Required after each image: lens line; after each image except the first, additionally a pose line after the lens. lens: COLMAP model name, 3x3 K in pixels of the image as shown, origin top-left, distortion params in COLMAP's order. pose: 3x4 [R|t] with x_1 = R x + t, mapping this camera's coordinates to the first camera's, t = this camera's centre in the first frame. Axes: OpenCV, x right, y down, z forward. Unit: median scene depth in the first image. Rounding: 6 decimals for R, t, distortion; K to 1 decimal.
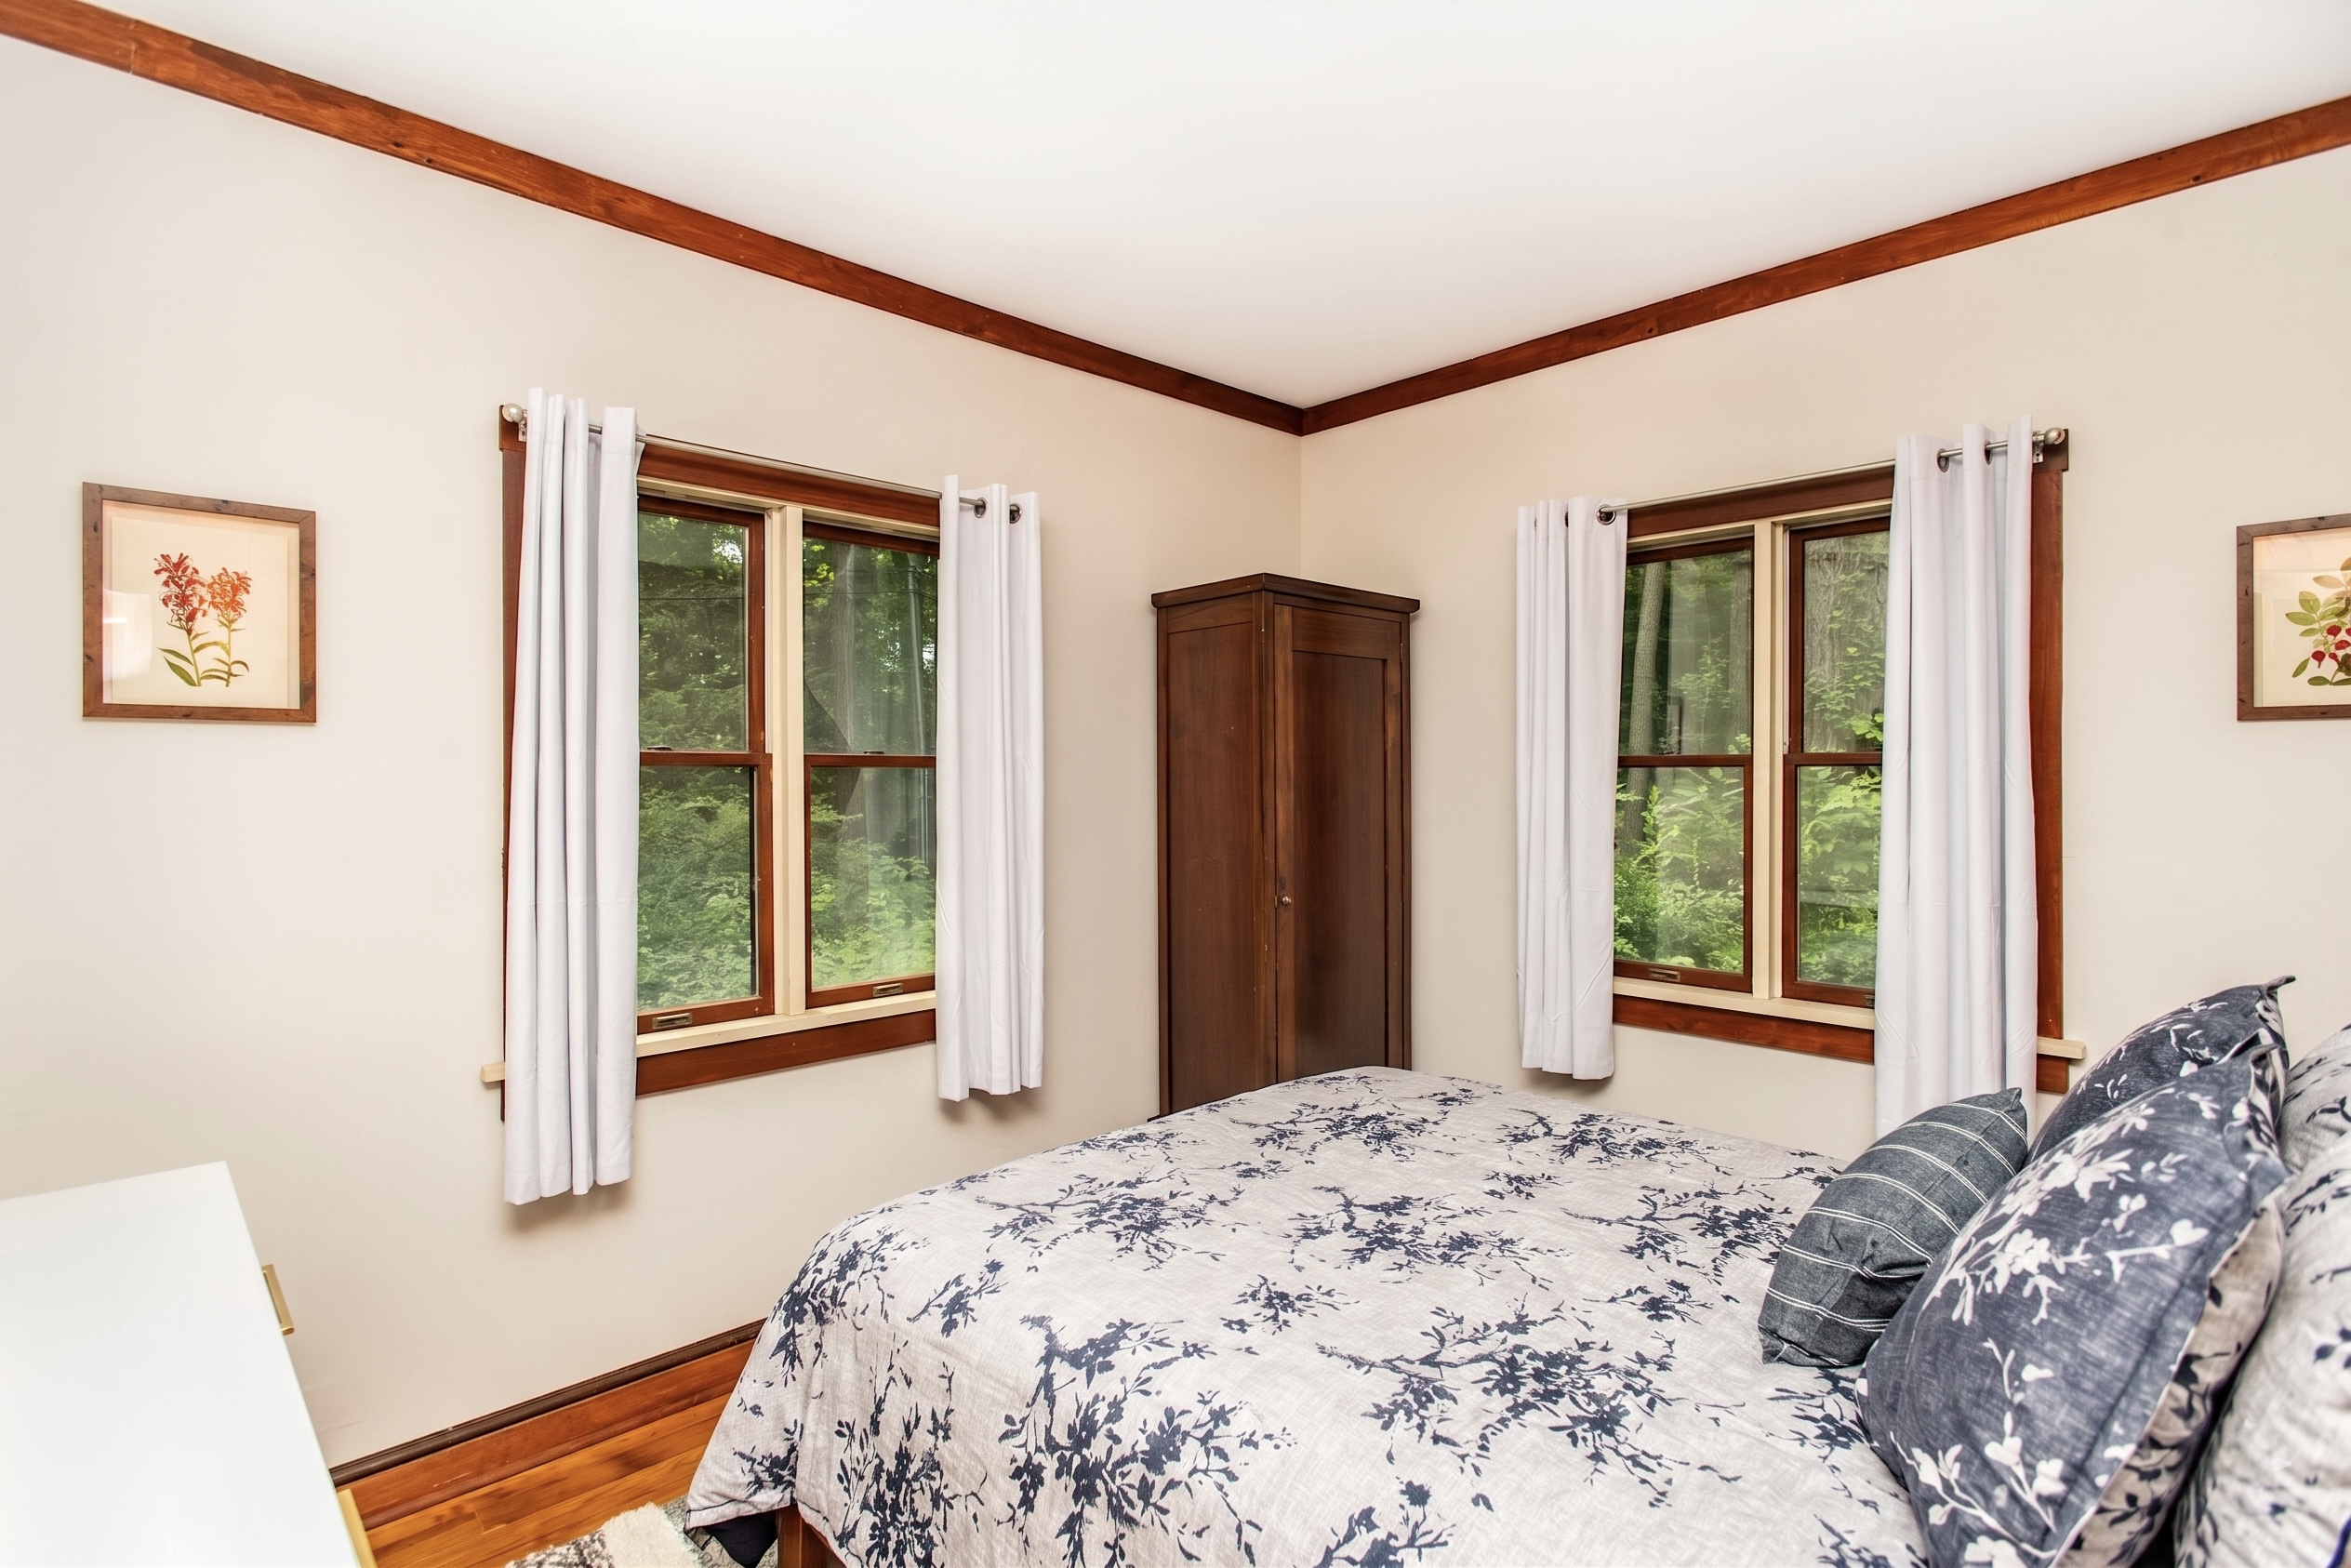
lens RADIAL K [[1083.3, 0, 1175.5], [0, 1083.3, 784.0], [0, 0, 1]] dist [-0.082389, 0.000124]
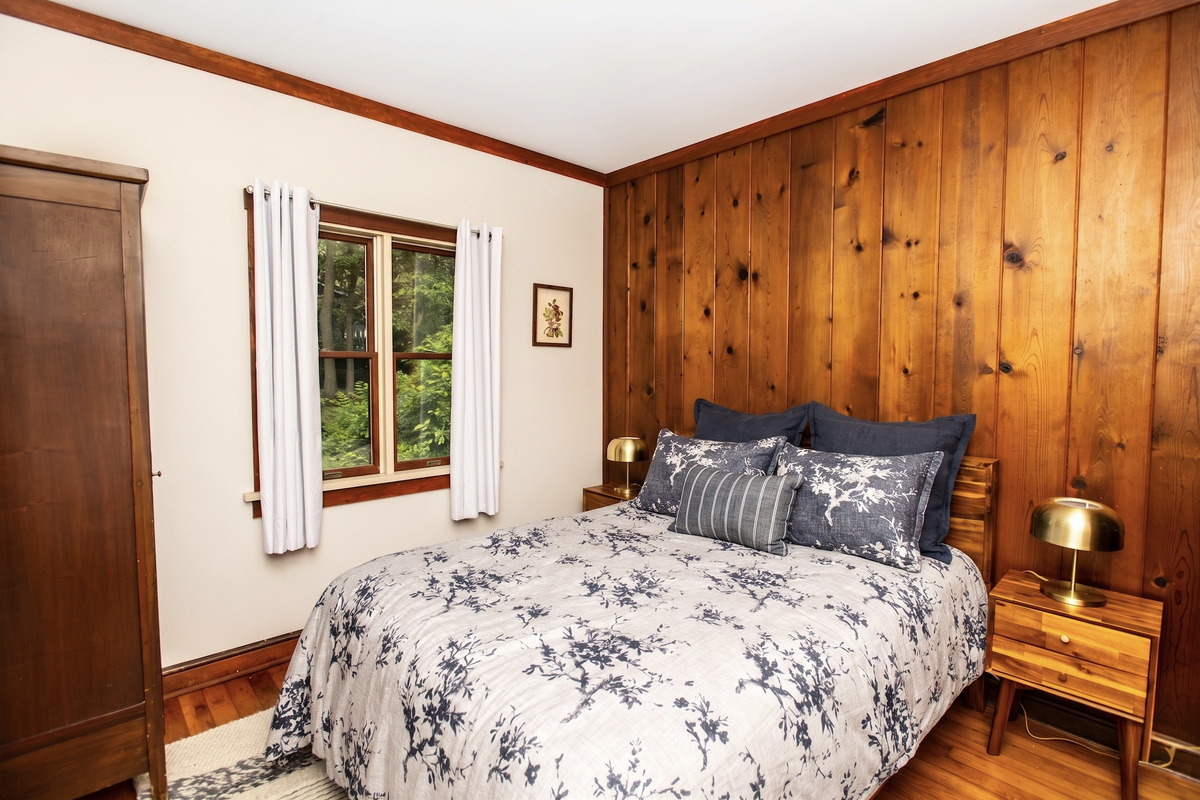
lens RADIAL K [[576.7, 0, 598.8], [0, 576.7, 393.3], [0, 0, 1]] dist [-0.012088, 0.000691]
pose [[0.011243, -0.048035, 0.998782, -0.896131], [-0.001692, 0.998843, 0.048057, -0.012981], [-0.999935, -0.002231, 0.011148, 1.036607]]
